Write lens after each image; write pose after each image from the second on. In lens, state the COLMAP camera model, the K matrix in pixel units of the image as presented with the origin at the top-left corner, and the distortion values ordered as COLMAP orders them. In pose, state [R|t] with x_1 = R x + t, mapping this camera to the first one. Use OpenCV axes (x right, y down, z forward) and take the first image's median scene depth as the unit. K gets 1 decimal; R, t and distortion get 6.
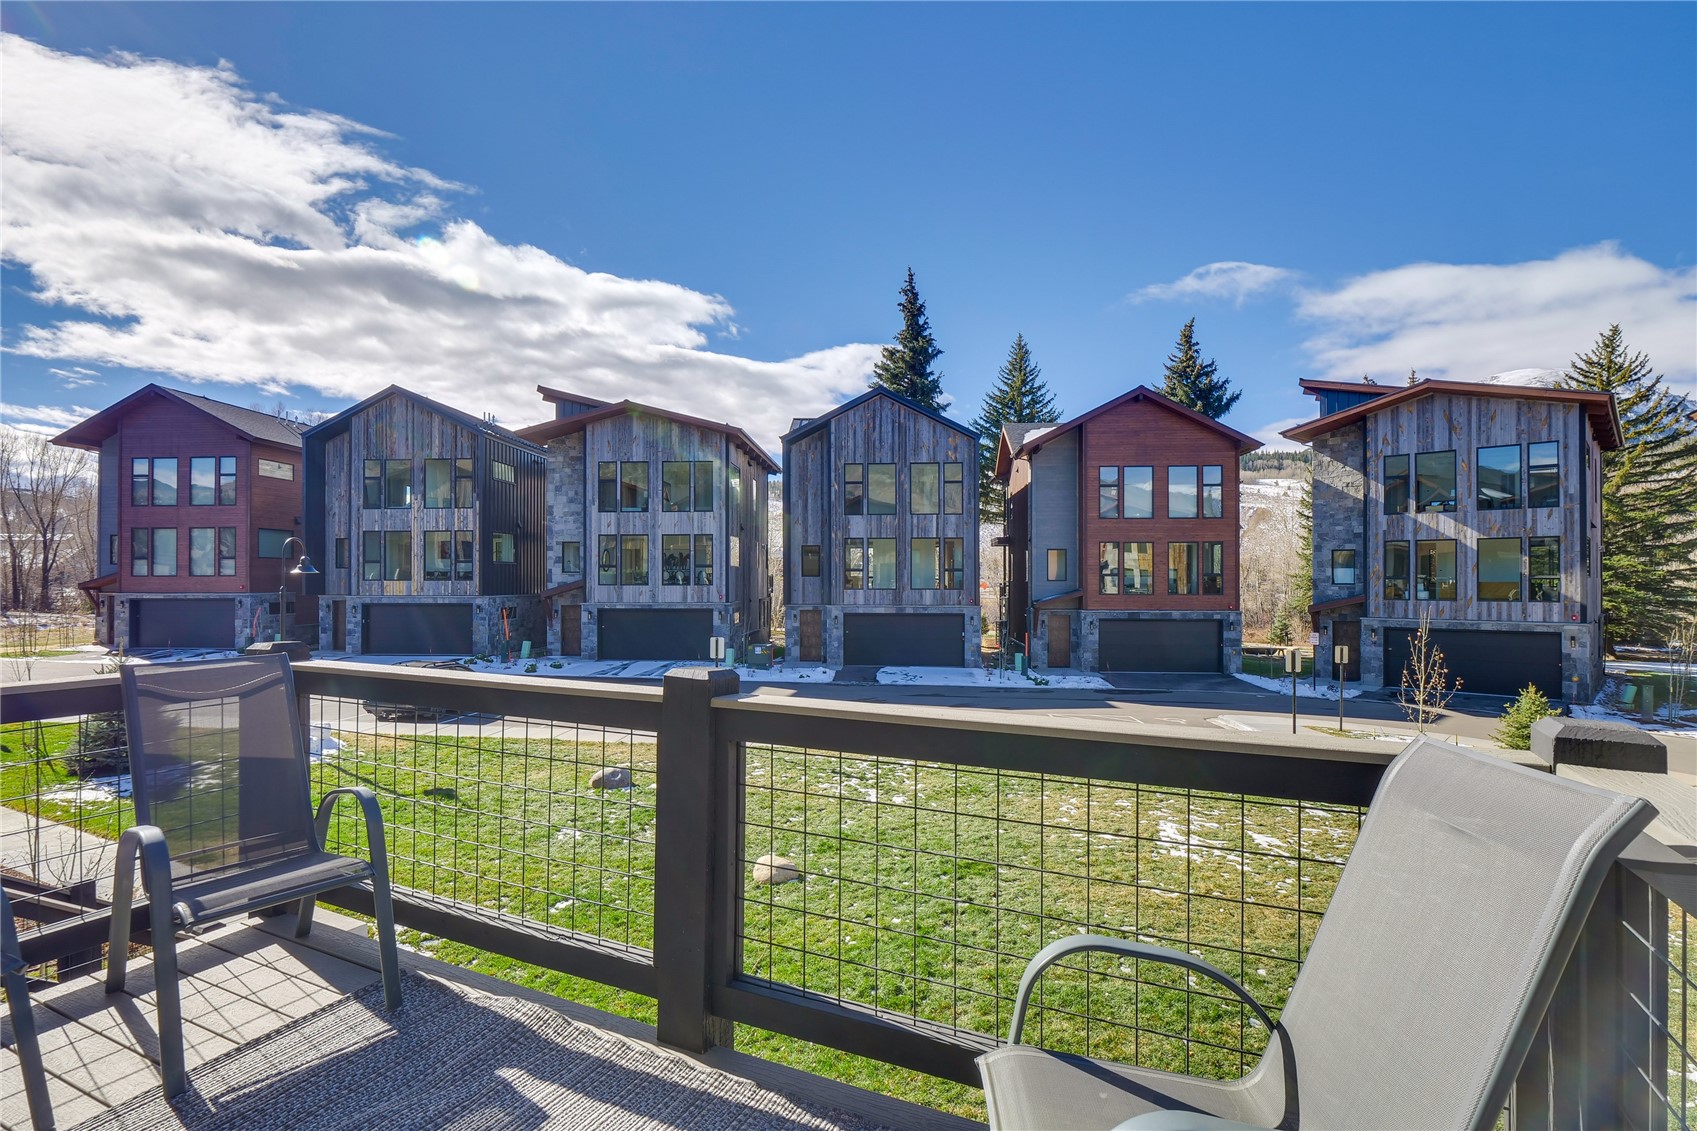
lens RADIAL K [[830.4, 0, 855.2], [0, 830.4, 577.9], [0, 0, 1]] dist [-0.006331, -0.002444]
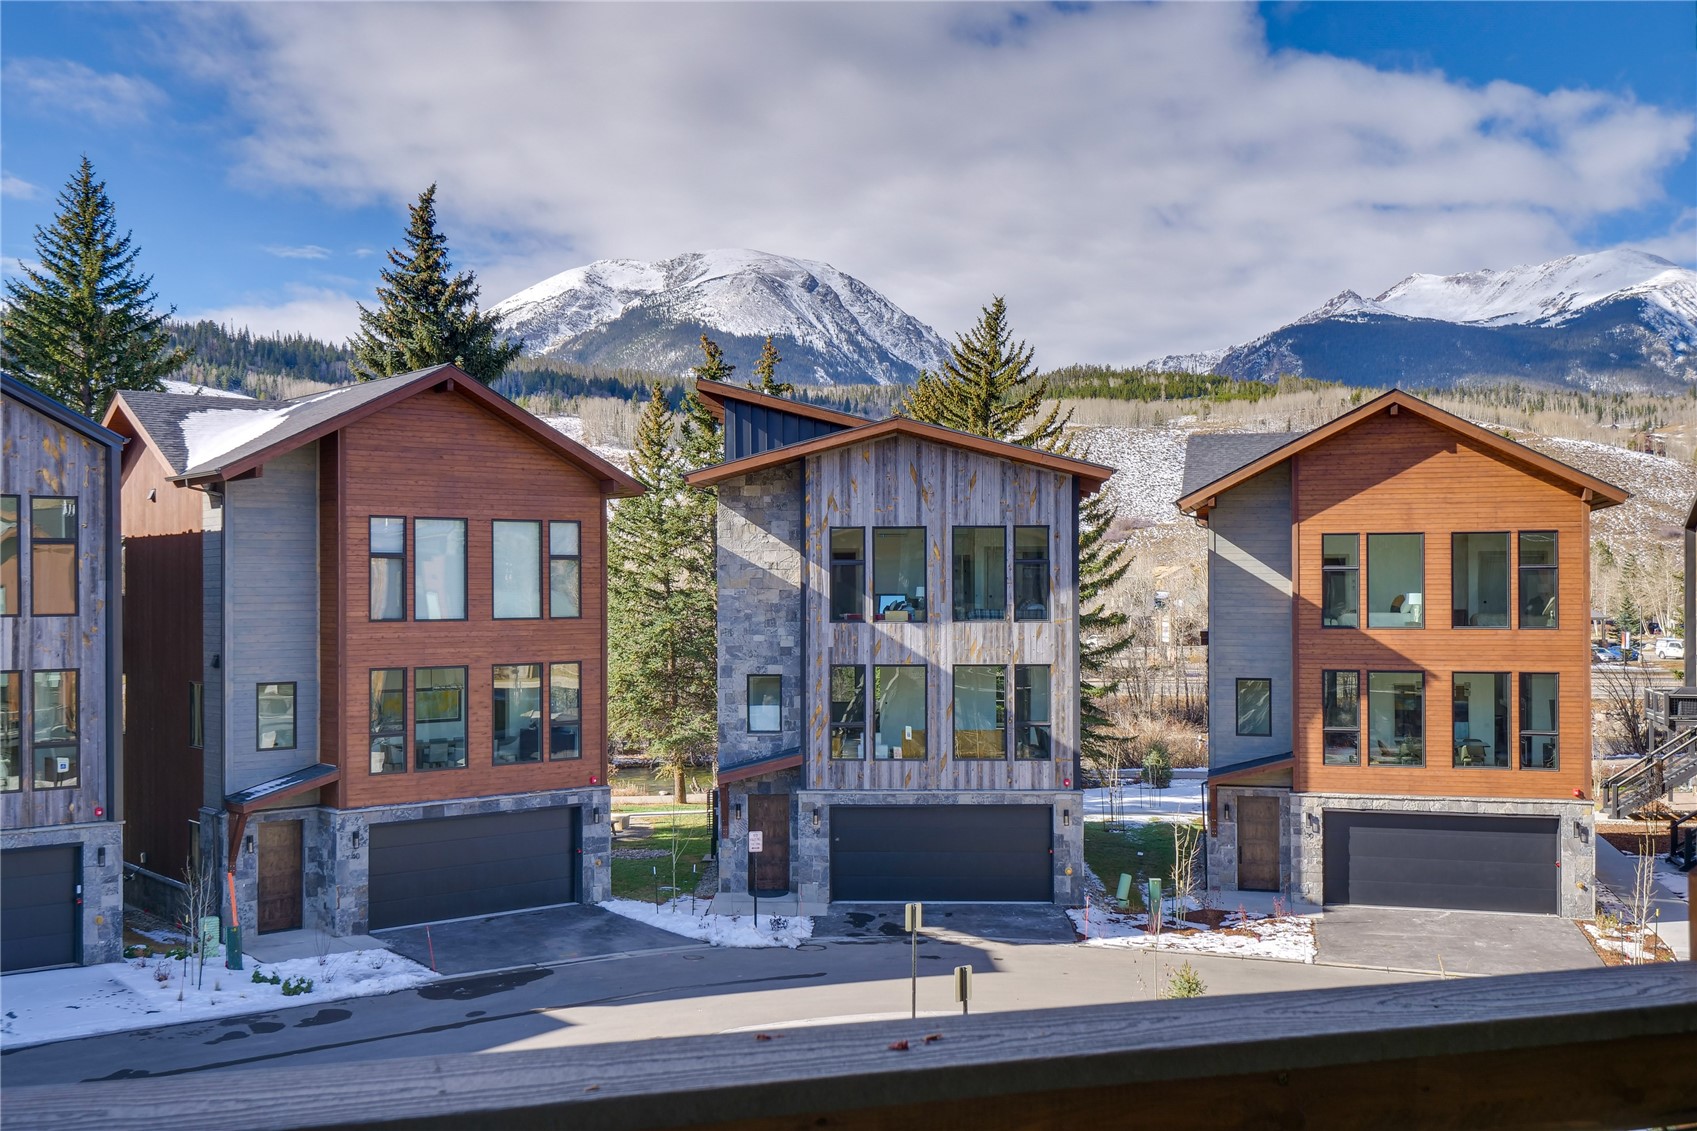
lens RADIAL K [[1709.6, 0, 835.3], [0, 1709.6, 565.3], [0, 0, 1]] dist [0.051928, 0.000000]
pose [[0.736943, 0.005731, 0.675930, -0.210336], [0.000566, 0.999958, -0.009095, -0.103434], [-0.675954, 0.007085, 0.736909, 0.058224]]
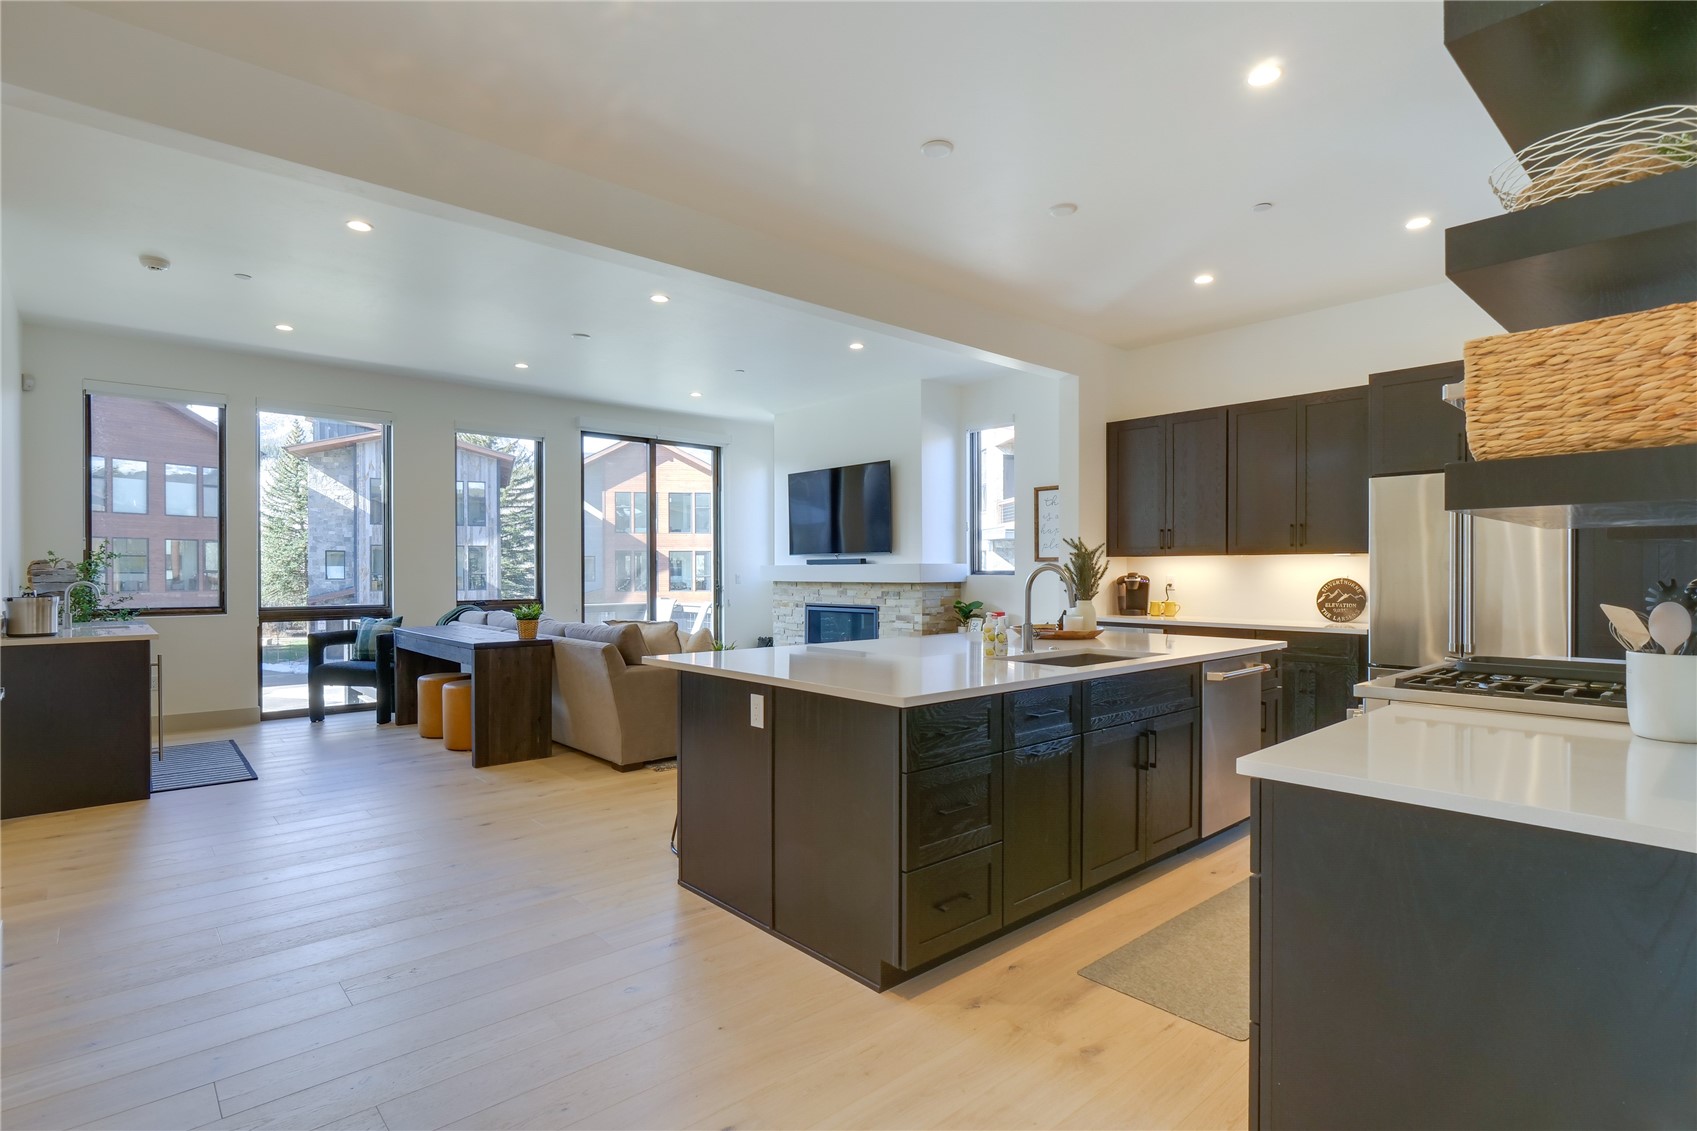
lens RADIAL K [[830.4, 0, 850.6], [0, 830.4, 569.6], [0, 0, 1]] dist [-0.006331, -0.002444]
pose [[0.379217, 0.000314, 0.925308, -0.253836], [0.002794, 0.999995, -0.001484, -0.002322], [-0.925304, 0.003148, 0.379214, -0.164374]]
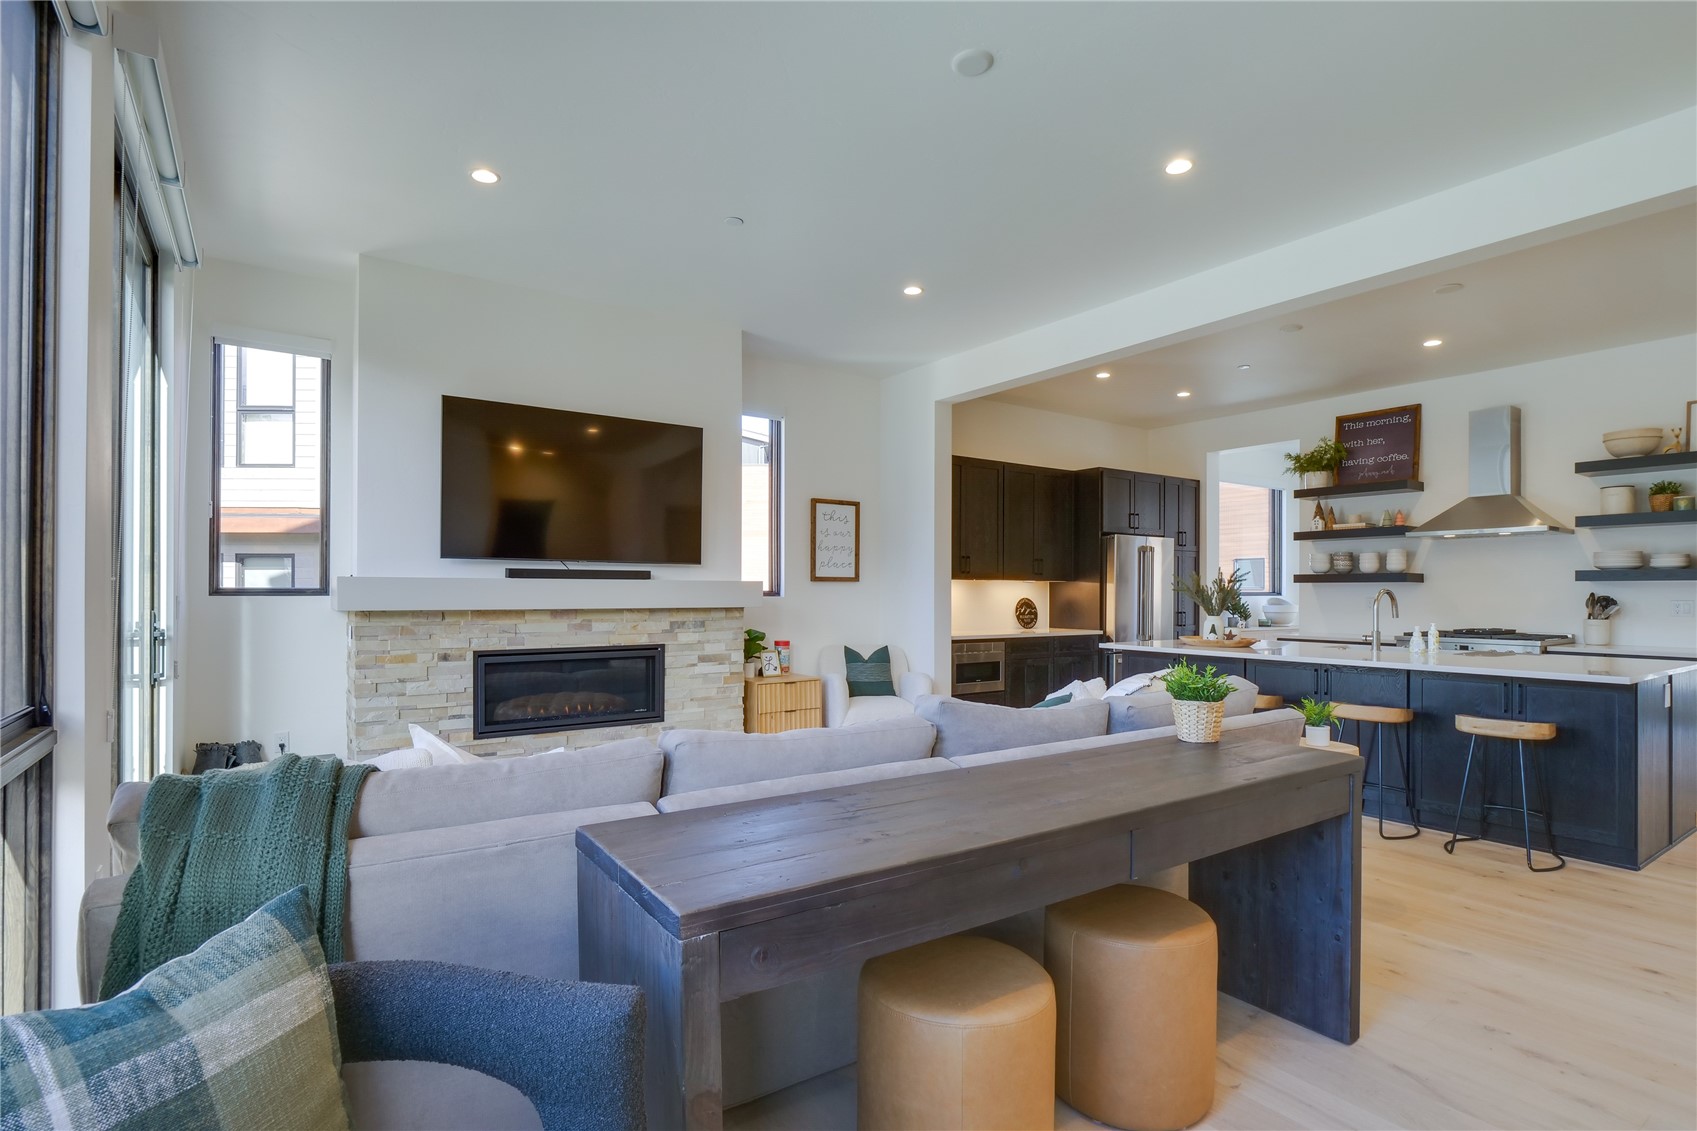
lens RADIAL K [[830.4, 0, 833.4], [0, 830.4, 588.3], [0, 0, 1]] dist [-0.006331, -0.002444]
pose [[-0.866337, -0.003086, 0.499450, -0.133454], [-0.005100, 0.999983, -0.002667, -0.002441], [-0.499433, -0.004858, -0.866339, 0.040214]]
